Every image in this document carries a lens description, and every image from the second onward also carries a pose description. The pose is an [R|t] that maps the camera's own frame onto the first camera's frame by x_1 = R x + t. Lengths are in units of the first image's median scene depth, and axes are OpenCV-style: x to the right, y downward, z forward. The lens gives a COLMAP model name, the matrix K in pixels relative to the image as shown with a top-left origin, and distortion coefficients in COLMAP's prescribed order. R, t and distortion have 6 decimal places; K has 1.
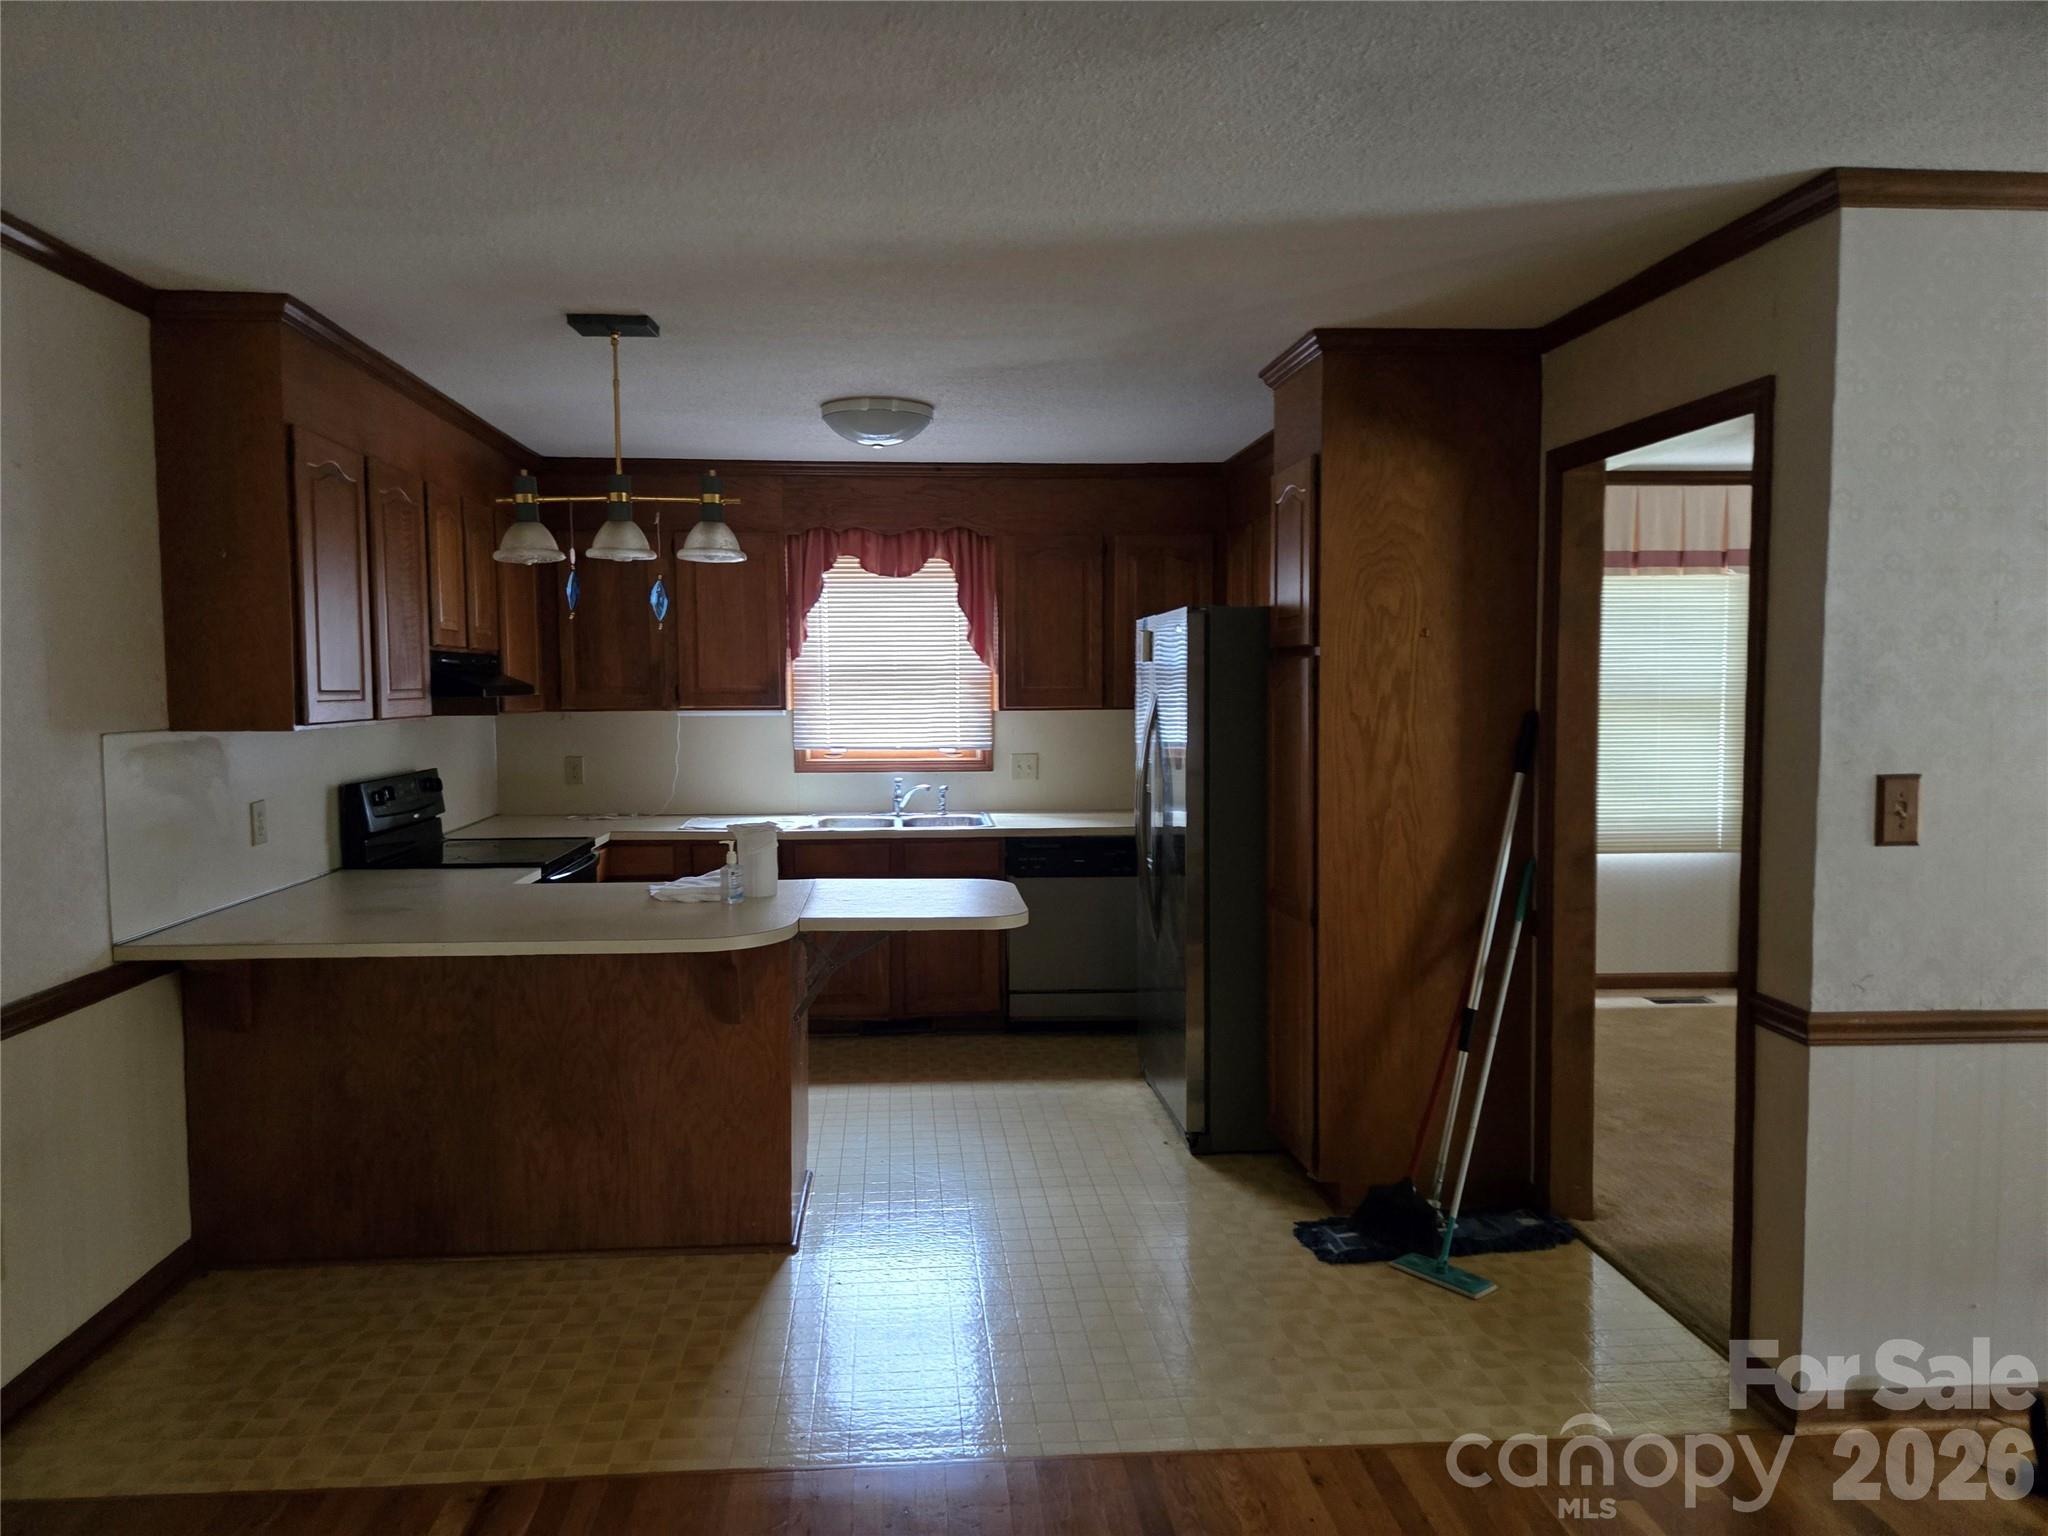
lens RADIAL K [[1338.0, 0, 1024.0], [0, 1338.0, 768.0], [0, 0, 1]] dist [0.087830, -0.080104]
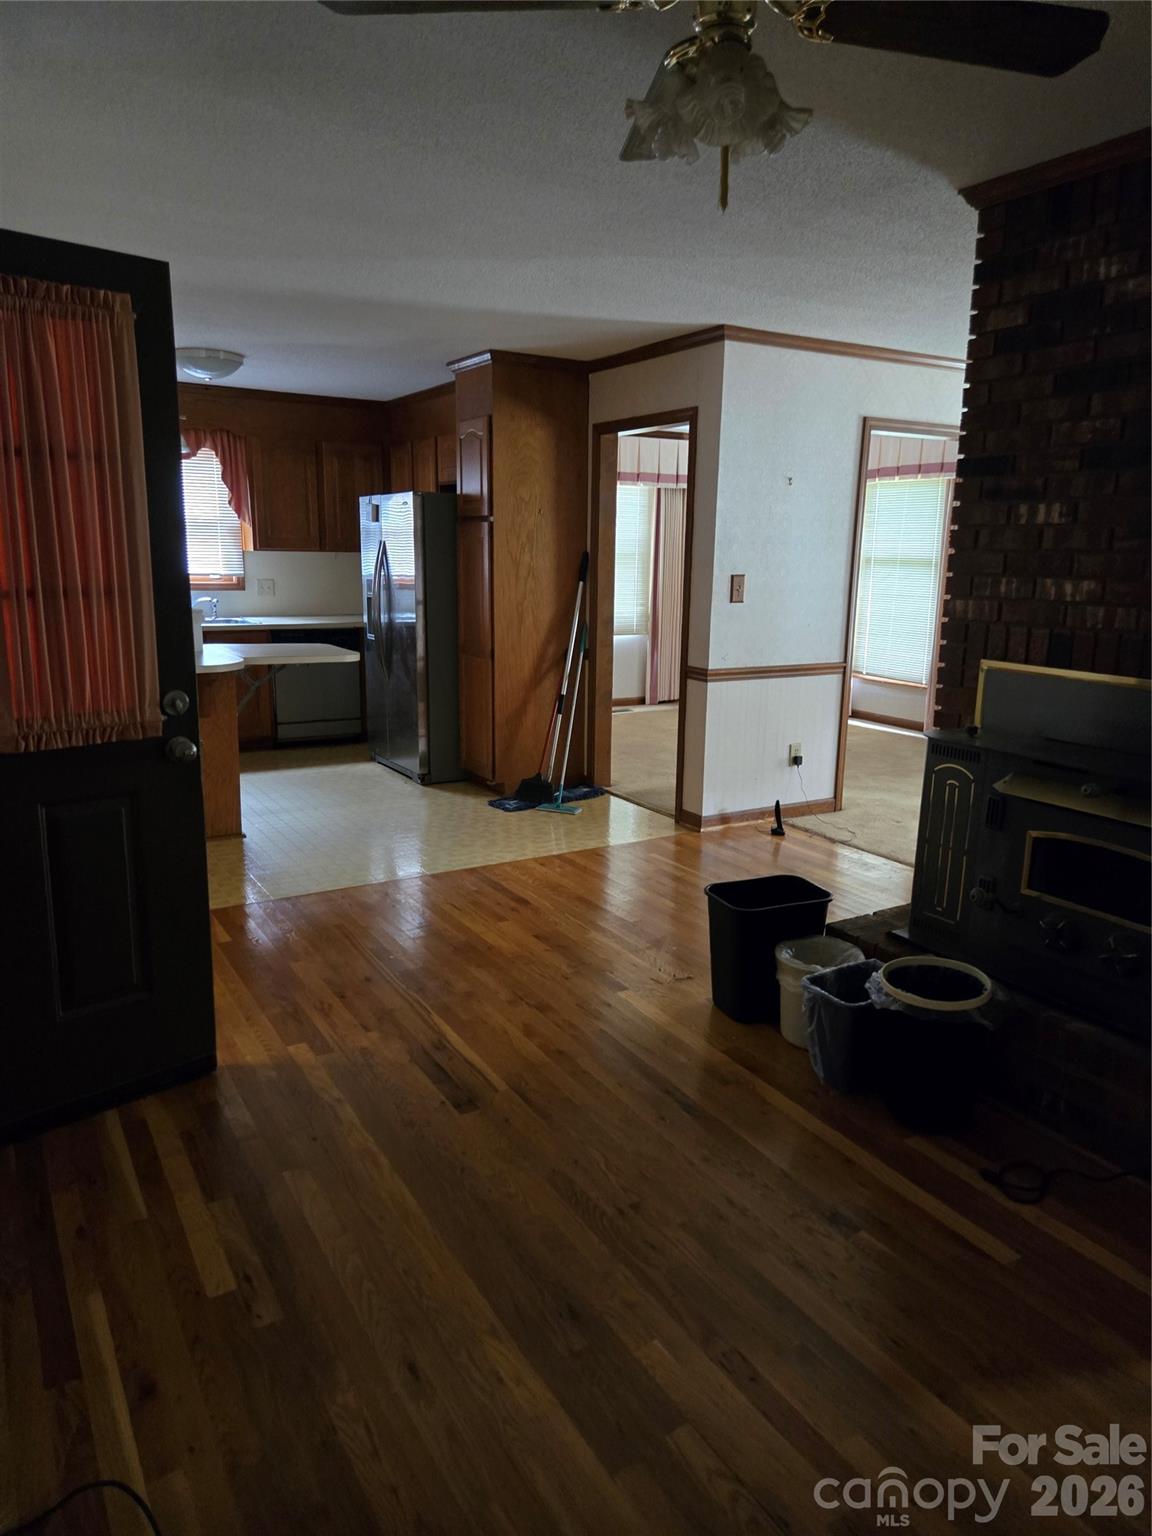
lens RADIAL K [[1003.5, 0, 576.0], [0, 1003.5, 768.0], [0, 0, 1]] dist [0.087830, -0.080104]
pose [[0.891050, -0.079428, 0.446903, -0.367919], [0.011657, 0.988250, 0.152399, 0.051264], [-0.453756, -0.130585, 0.881506, -0.421501]]
